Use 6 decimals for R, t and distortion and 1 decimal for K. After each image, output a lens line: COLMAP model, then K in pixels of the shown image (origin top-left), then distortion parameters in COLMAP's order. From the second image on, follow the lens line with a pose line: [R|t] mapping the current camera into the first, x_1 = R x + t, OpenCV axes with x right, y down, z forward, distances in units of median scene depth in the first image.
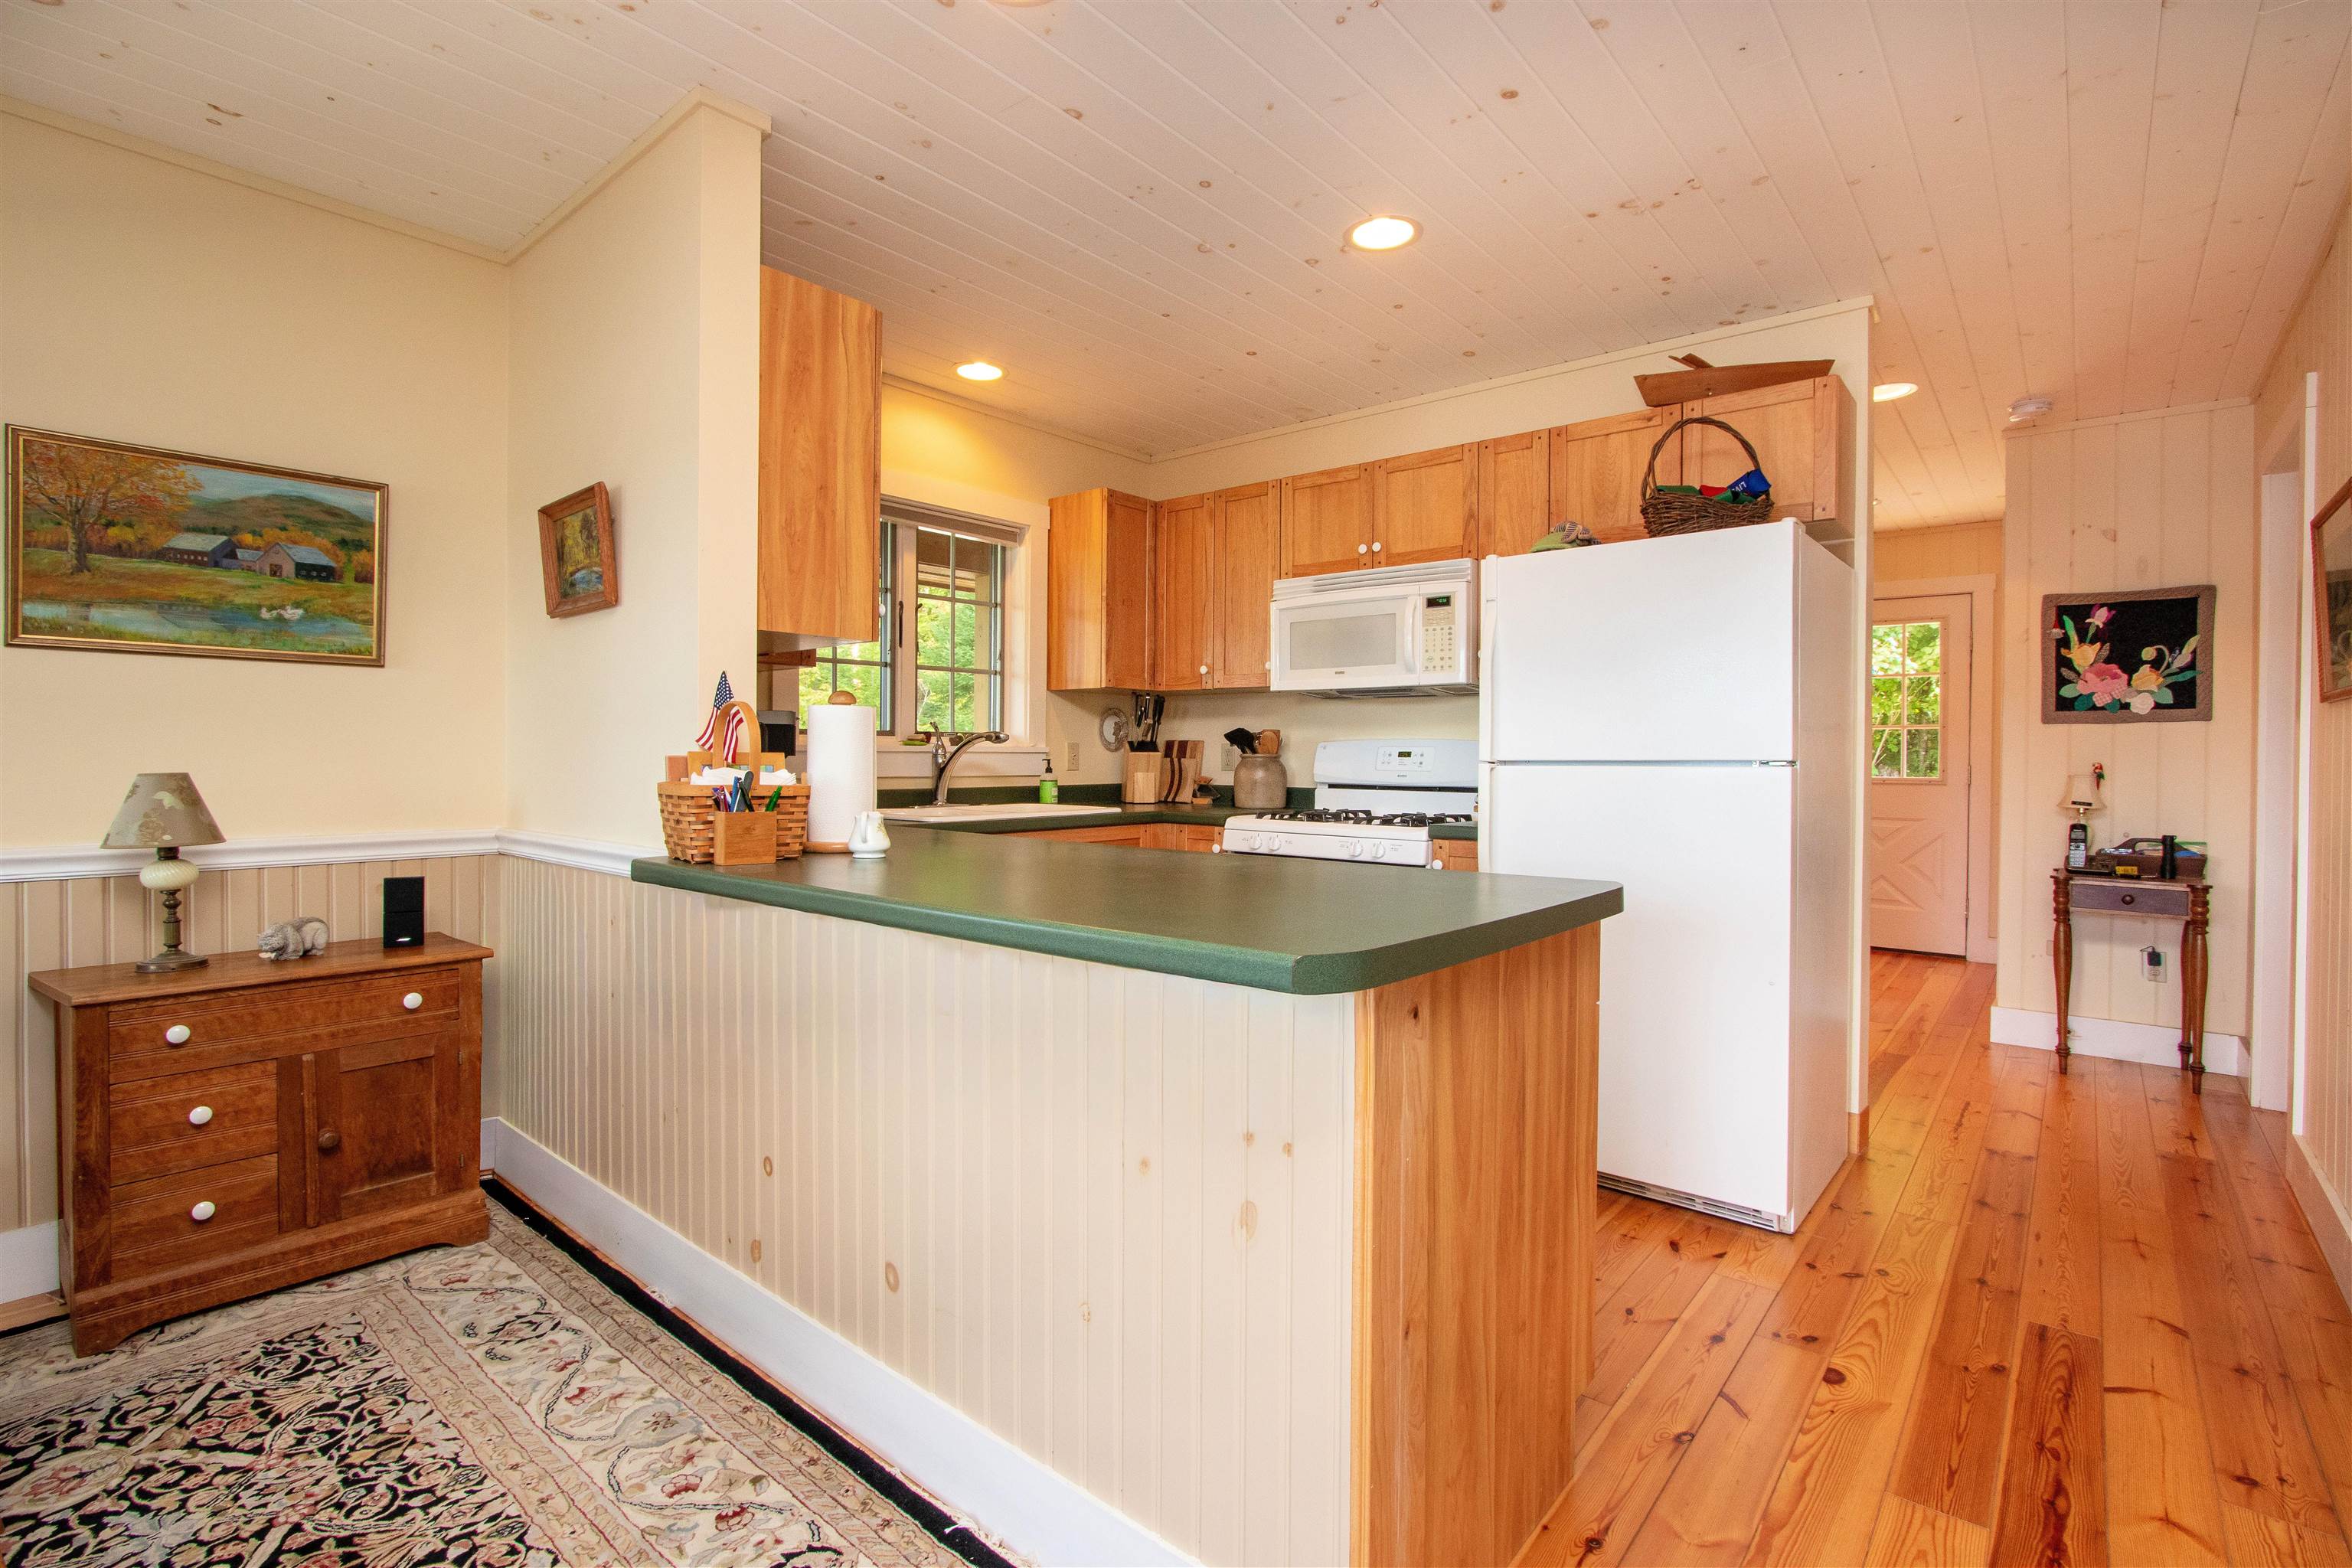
lens RADIAL K [[1095.8, 0, 1157.7], [0, 1095.8, 769.4], [0, 0, 1]] dist [-0.023157, 0.004482]
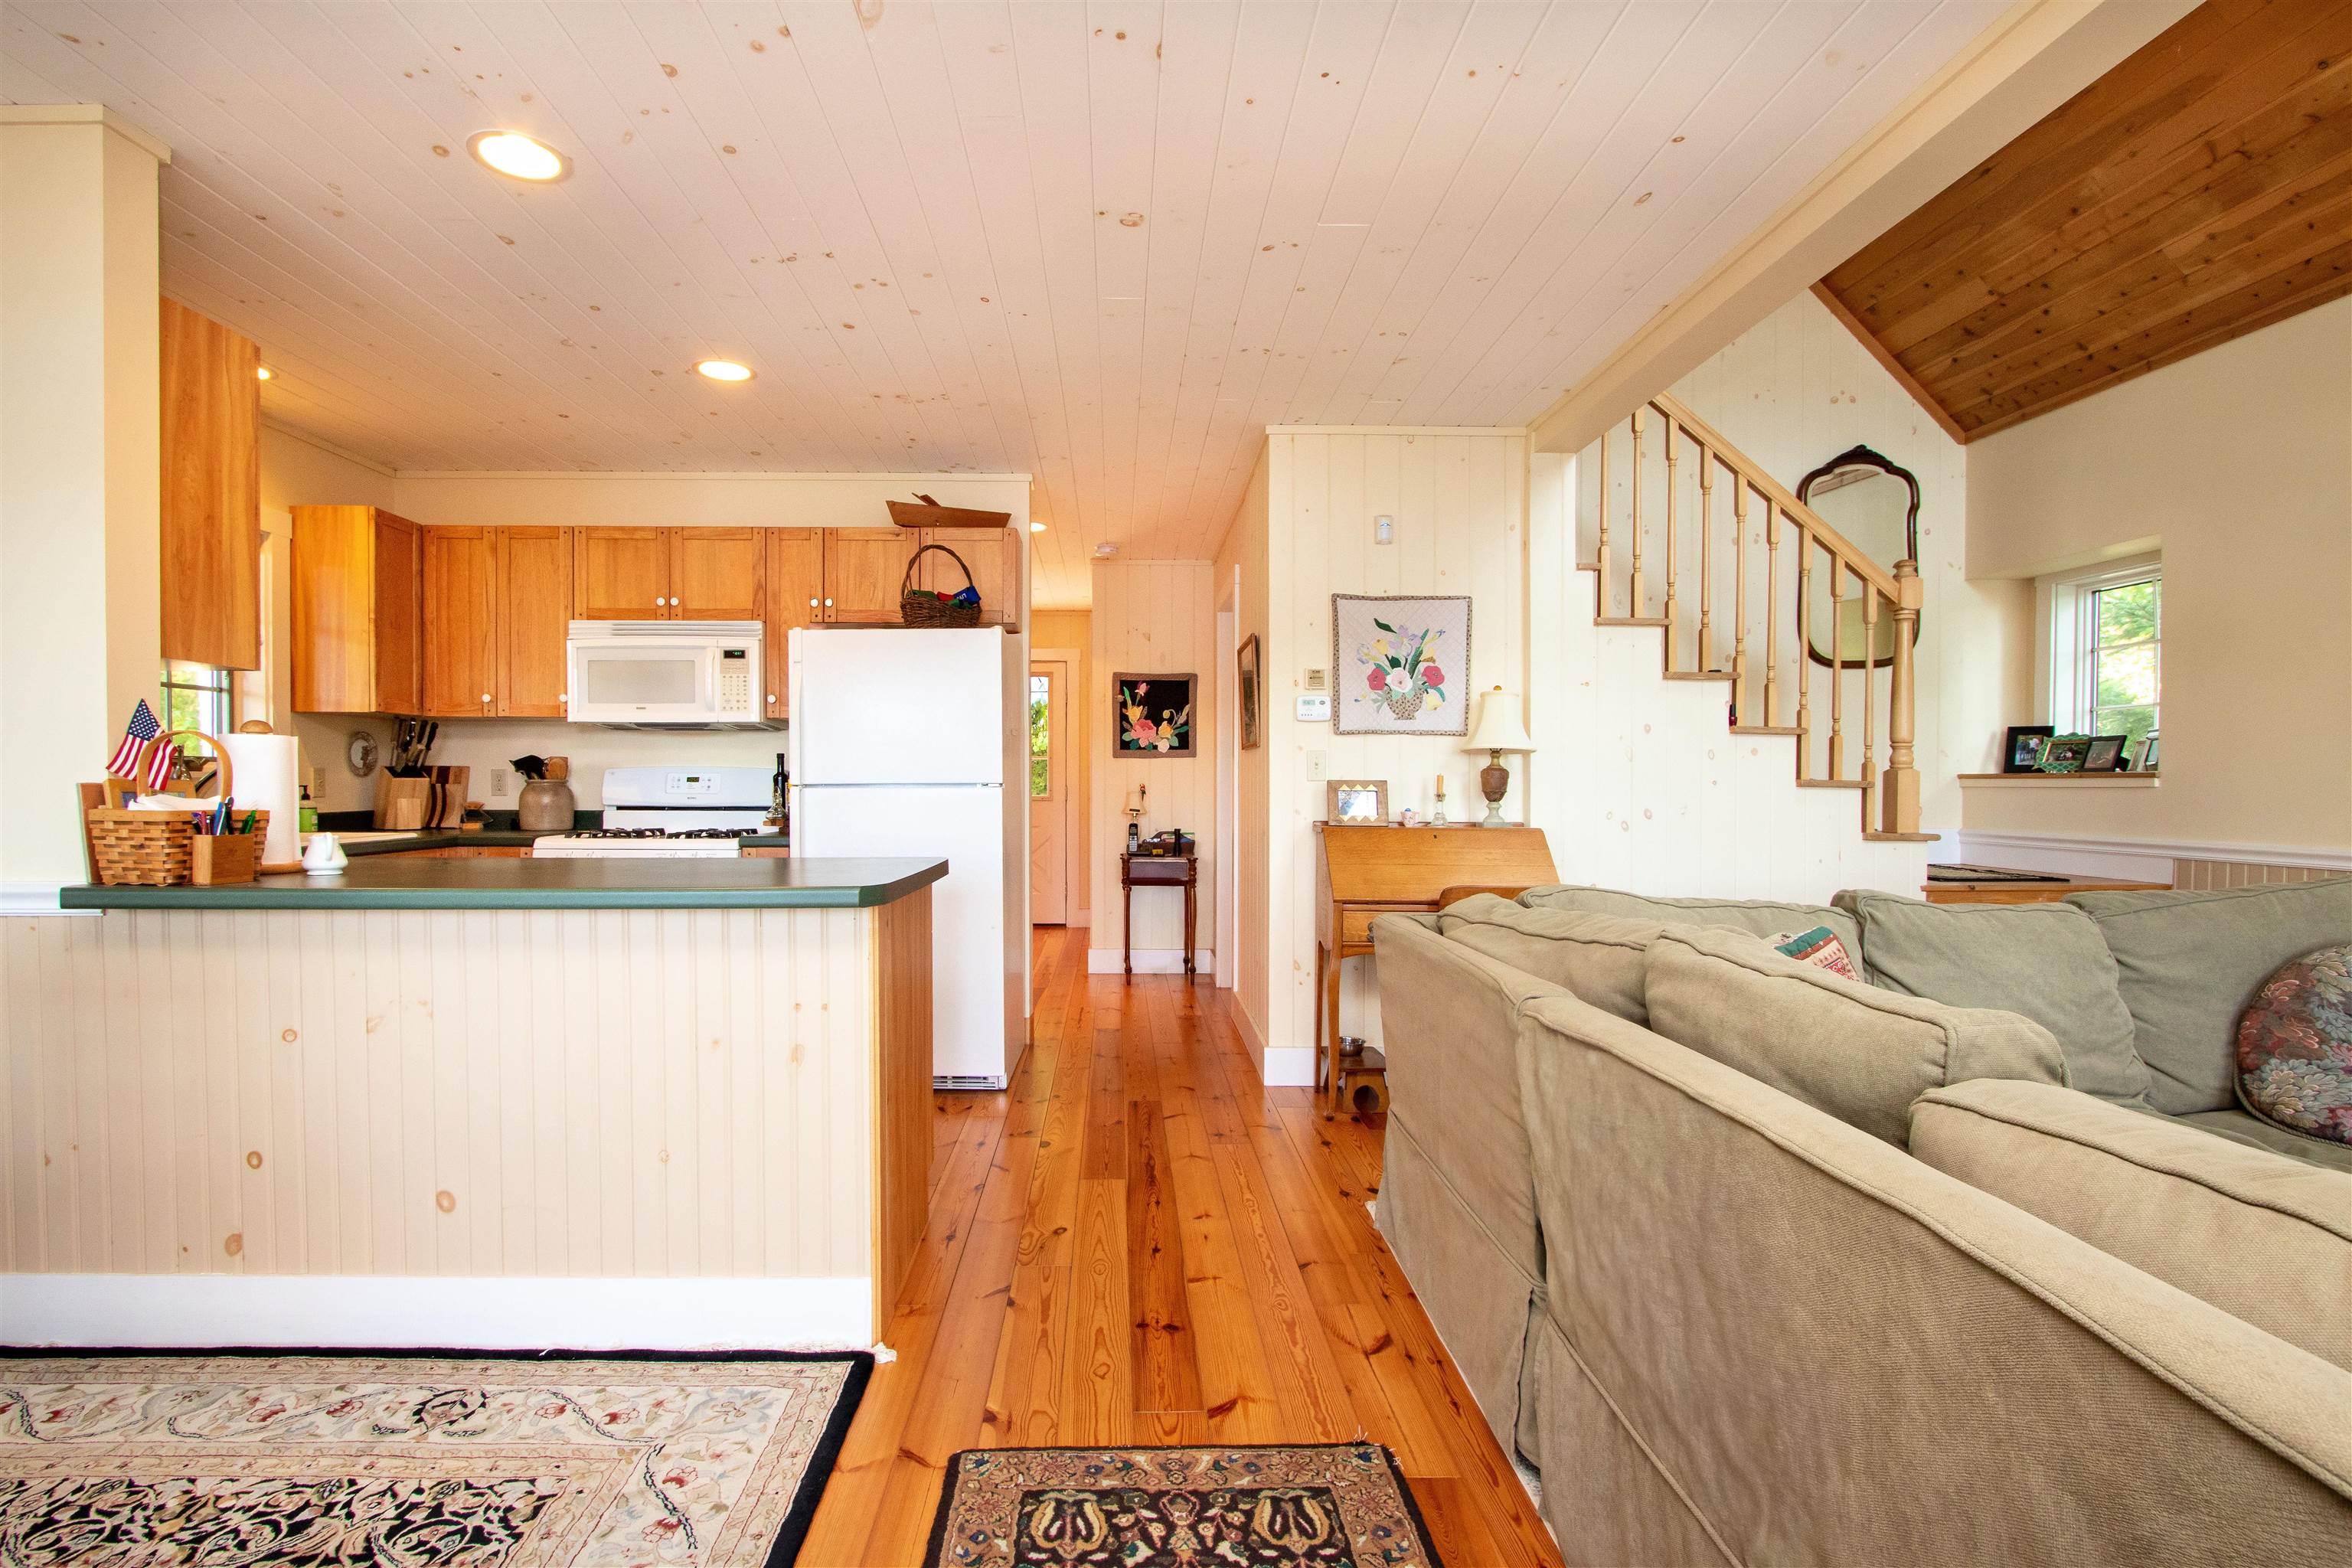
lens RADIAL K [[1095.8, 0, 1130.4], [0, 1095.8, 812.9], [0, 0, 1]] dist [-0.023157, 0.004482]
pose [[0.751710, -0.021971, 0.659128, -0.319849], [0.010326, 0.999714, 0.021548, 0.002662], [-0.659413, -0.009392, 0.751722, -0.306149]]
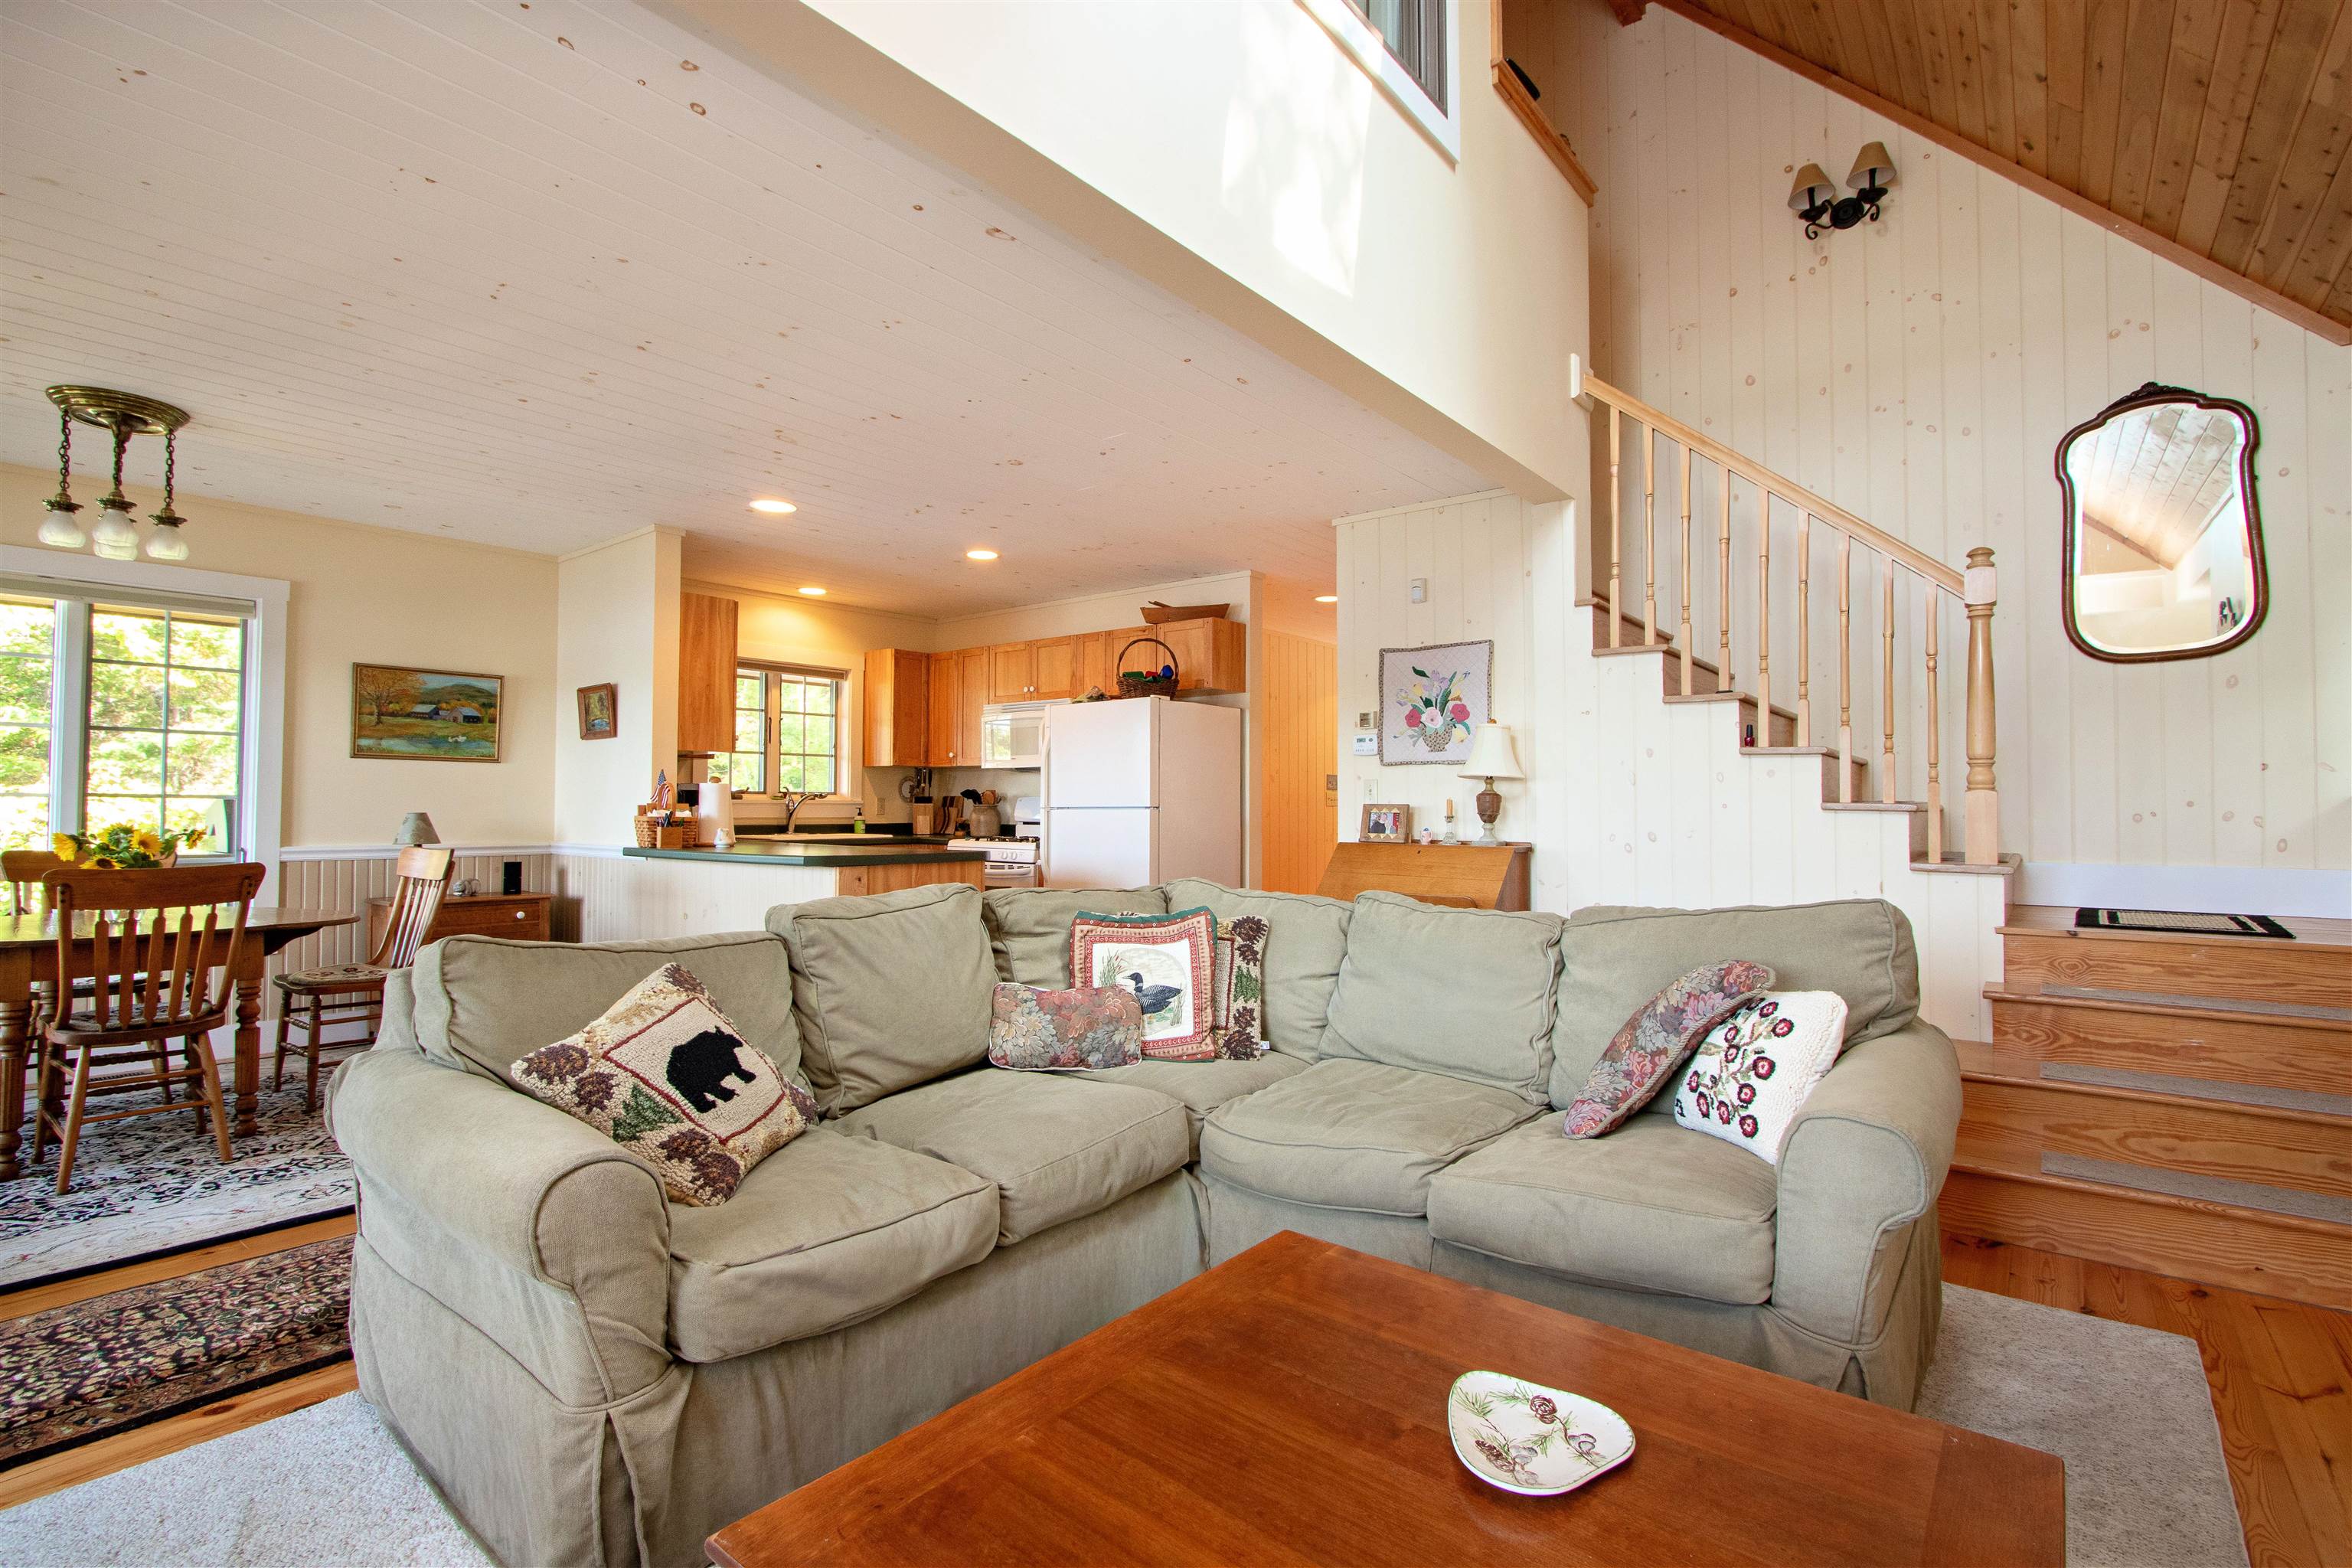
lens RADIAL K [[1095.8, 0, 1149.5], [0, 1095.8, 786.4], [0, 0, 1]] dist [-0.023157, 0.004482]
pose [[0.999722, -0.001644, 0.023505, 0.535640], [0.002365, 0.999526, -0.030694, 0.020310], [-0.023443, 0.030741, 0.999252, -1.231970]]
